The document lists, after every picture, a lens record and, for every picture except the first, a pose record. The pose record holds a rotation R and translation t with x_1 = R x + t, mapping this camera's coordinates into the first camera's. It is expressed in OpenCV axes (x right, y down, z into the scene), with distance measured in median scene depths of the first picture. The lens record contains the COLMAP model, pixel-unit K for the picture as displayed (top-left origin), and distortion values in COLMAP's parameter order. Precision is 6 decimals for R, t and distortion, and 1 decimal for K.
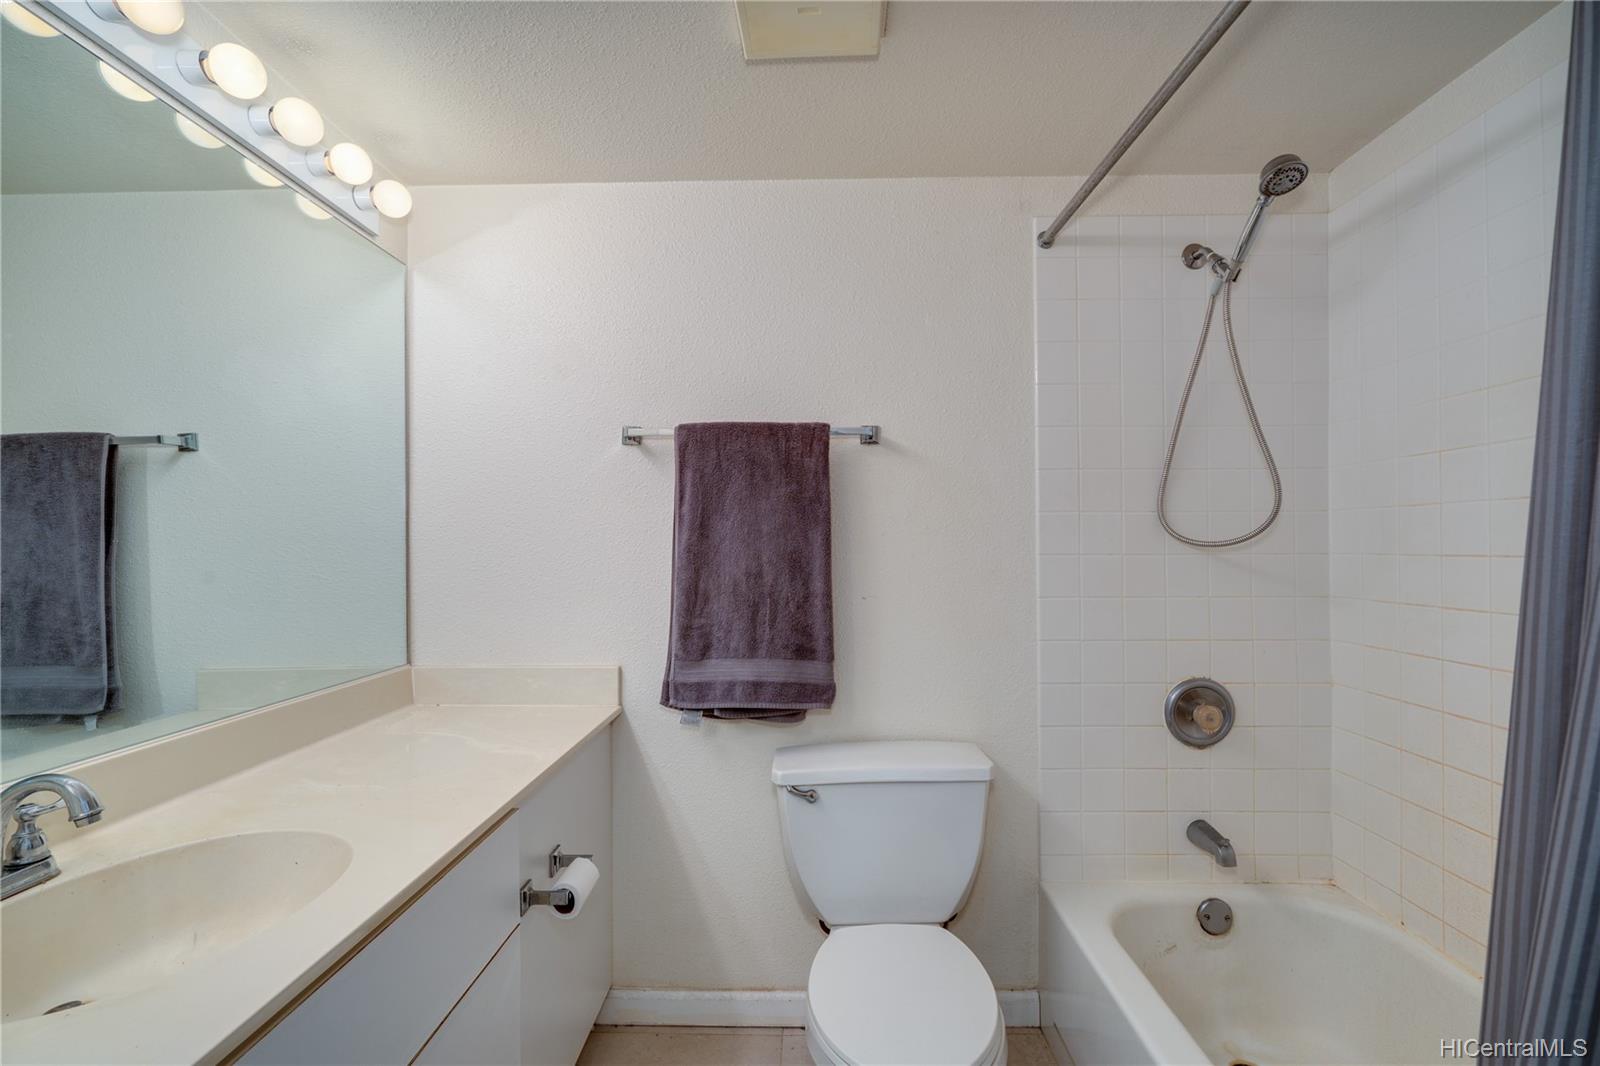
lens RADIAL K [[738.6, 0, 806.4], [0, 738.6, 532.0], [0, 0, 1]] dist [-0.000691, 0.000166]
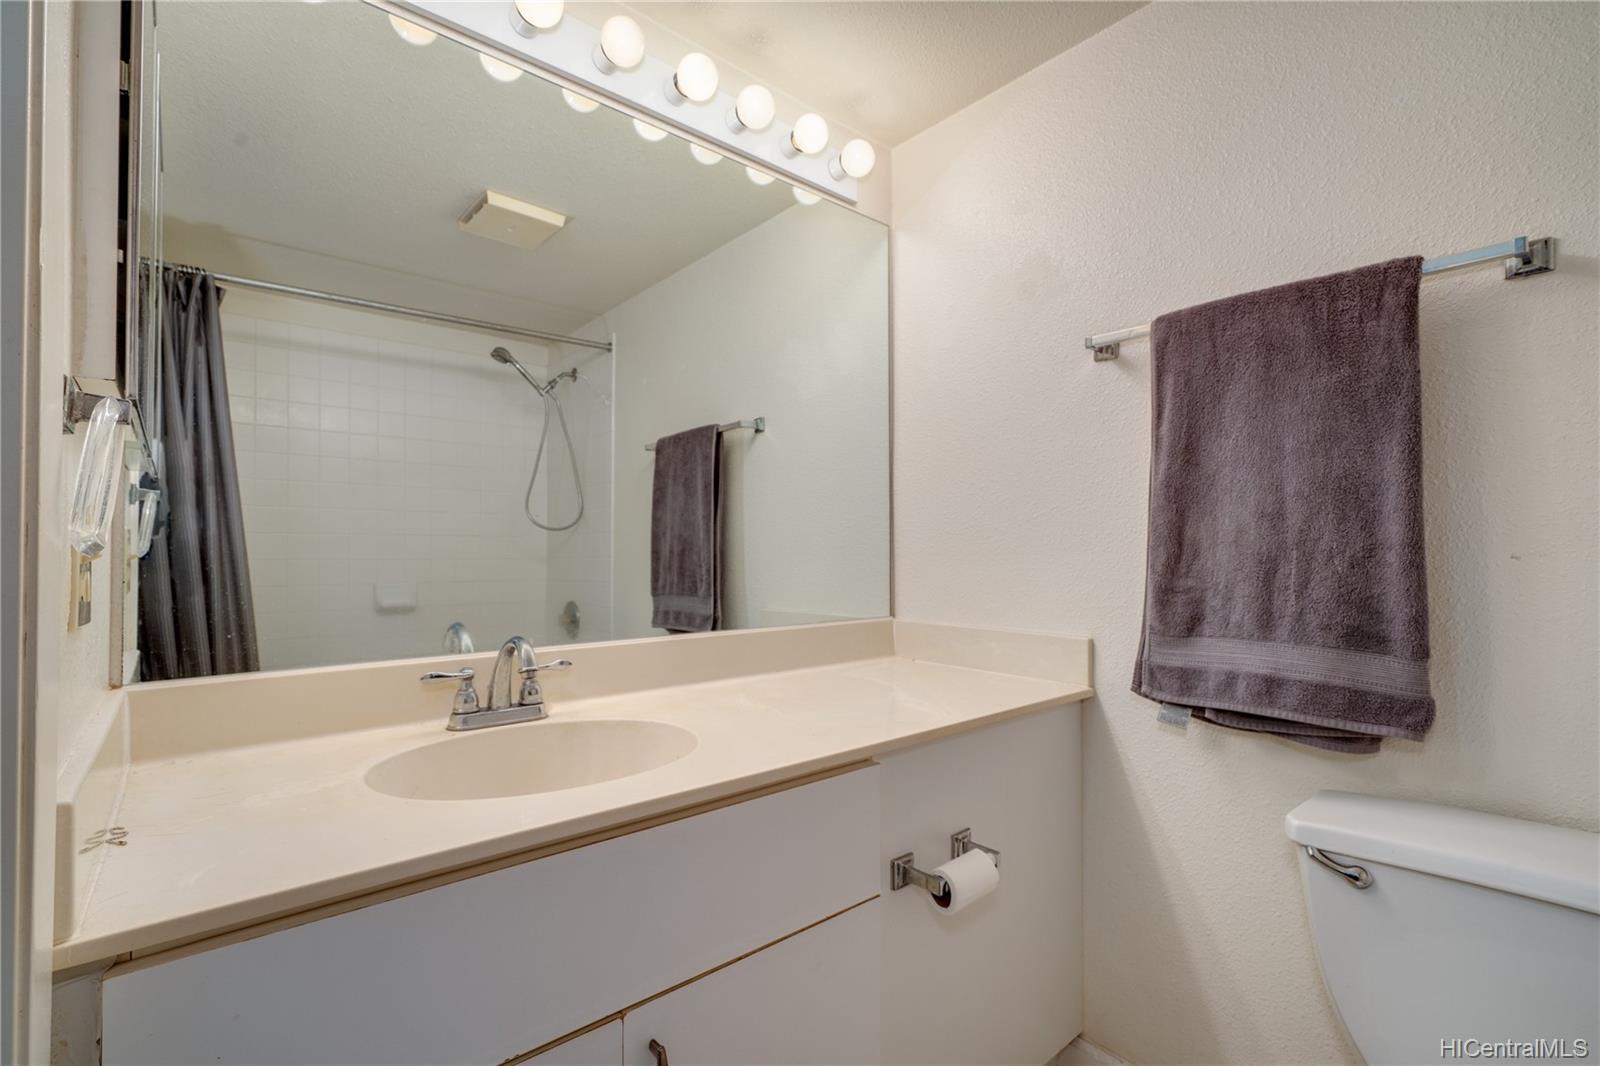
lens RADIAL K [[727.0, 0, 800.0], [0, 727.0, 533.0], [0, 0, 1]] dist [0.001224, 0.000737]
pose [[0.668542, -0.008912, -0.743621, 0.130801], [0.002206, 0.999948, -0.010001, 0.079028], [0.743671, 0.005046, 0.668527, 0.251073]]
